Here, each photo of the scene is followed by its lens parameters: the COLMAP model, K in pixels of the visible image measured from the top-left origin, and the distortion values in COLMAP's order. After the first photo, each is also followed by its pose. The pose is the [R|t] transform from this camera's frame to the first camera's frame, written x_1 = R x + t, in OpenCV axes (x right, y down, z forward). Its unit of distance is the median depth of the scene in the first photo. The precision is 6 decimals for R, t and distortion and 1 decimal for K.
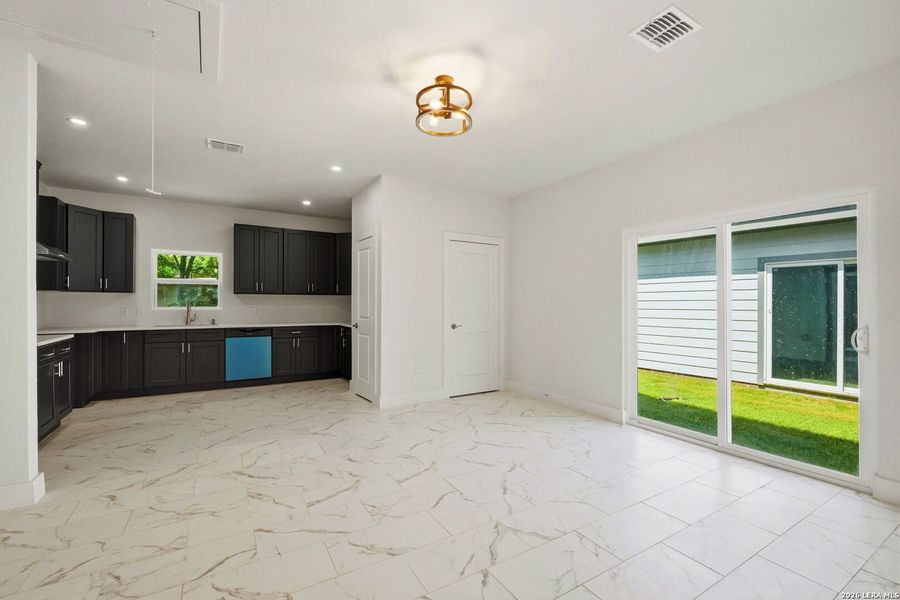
lens RADIAL K [[384.7, 0, 447.3], [0, 384.7, 303.6], [0, 0, 1]] dist [-0.001080, -0.000130]
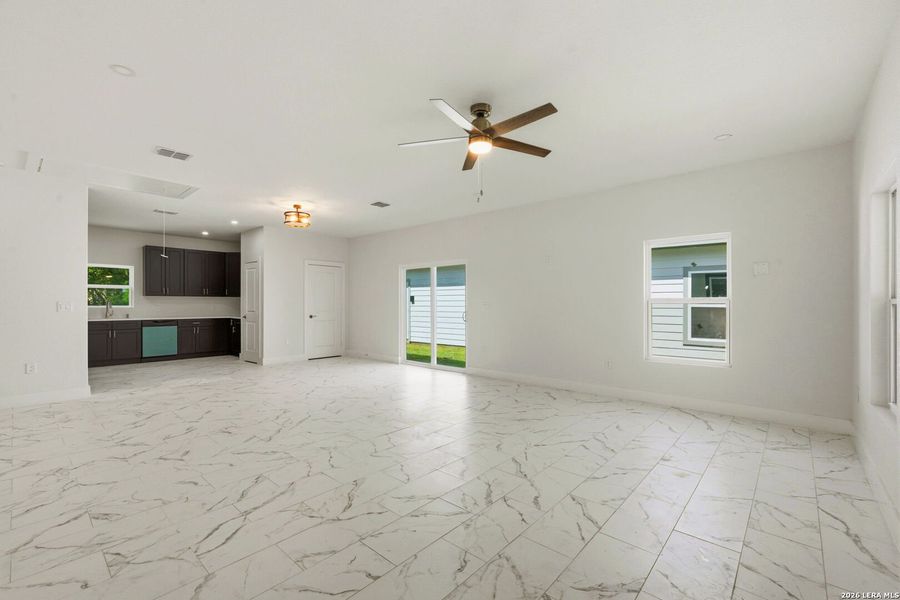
lens RADIAL K [[388.6, 0, 448.7], [0, 388.6, 304.5], [0, 0, 1]] dist [-0.000511, -0.000053]
pose [[0.955588, -0.002460, 0.294695, 0.085833], [0.000959, 0.999986, 0.005240, -0.000388], [-0.294703, -0.004724, 0.955577, -0.734549]]
